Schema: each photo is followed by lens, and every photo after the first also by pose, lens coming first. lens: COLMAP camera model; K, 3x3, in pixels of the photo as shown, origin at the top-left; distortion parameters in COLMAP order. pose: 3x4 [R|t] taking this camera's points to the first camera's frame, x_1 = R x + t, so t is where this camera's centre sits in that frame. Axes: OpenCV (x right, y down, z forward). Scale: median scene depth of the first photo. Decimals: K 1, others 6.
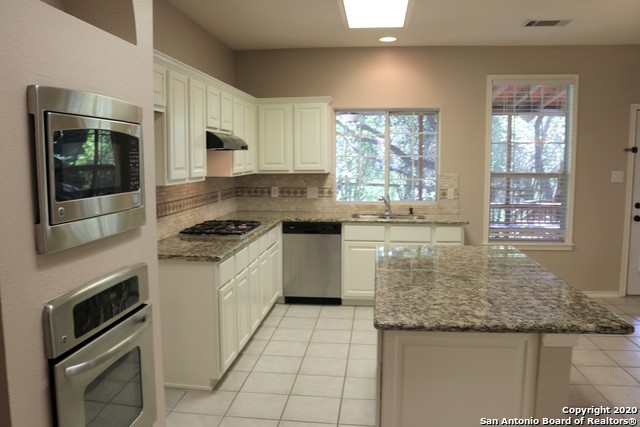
lens RADIAL K [[527.7, 0, 308.9], [0, 527.7, 216.1], [0, 0, 1]] dist [-0.160432, 0.130527]
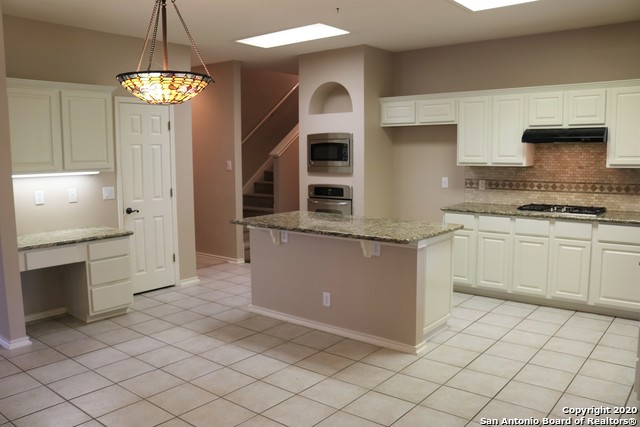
lens RADIAL K [[527.7, 0, 308.9], [0, 527.7, 216.1], [0, 0, 1]] dist [-0.160432, 0.130527]
pose [[-0.536495, 0.110039, -0.836698, 0.893157], [-0.079566, 0.980450, 0.179963, -0.100534], [0.840144, 0.163122, -0.517251, 0.917000]]
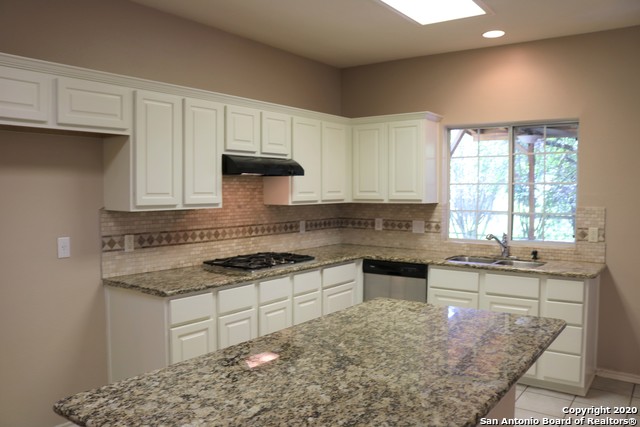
lens RADIAL K [[527.7, 0, 308.9], [0, 527.7, 216.1], [0, 0, 1]] dist [-0.160432, 0.130527]
pose [[0.872912, 0.027198, -0.487119, 0.285038], [-0.055945, 0.997439, -0.044562, -0.015586], [0.484660, 0.066151, 0.872198, 0.201424]]
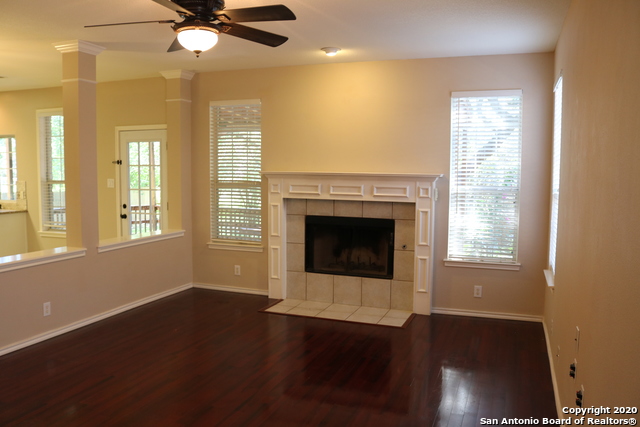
lens RADIAL K [[527.7, 0, 308.9], [0, 527.7, 216.1], [0, 0, 1]] dist [-0.160432, 0.130527]
pose [[0.969834, 0.031446, -0.241731, 1.430693], [-0.036858, 0.999160, -0.017898, 0.010392], [0.240965, 0.026268, 0.970178, -0.148006]]
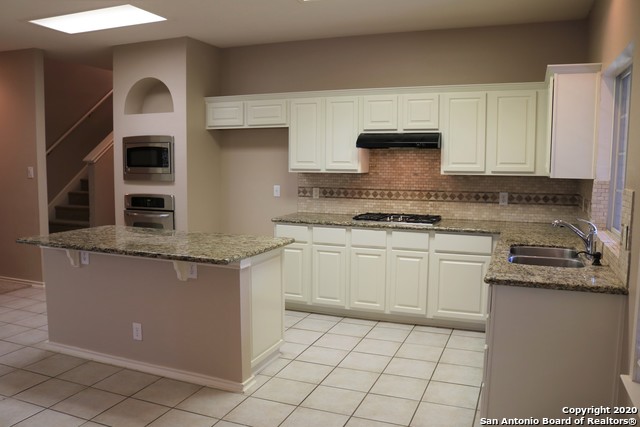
lens RADIAL K [[527.7, 0, 308.9], [0, 527.7, 216.1], [0, 0, 1]] dist [-0.160432, 0.130527]
pose [[-0.264585, 0.101971, -0.958956, 0.776939], [-0.108932, 0.984869, 0.134782, -0.091082], [0.958190, 0.140123, -0.249474, 0.898557]]
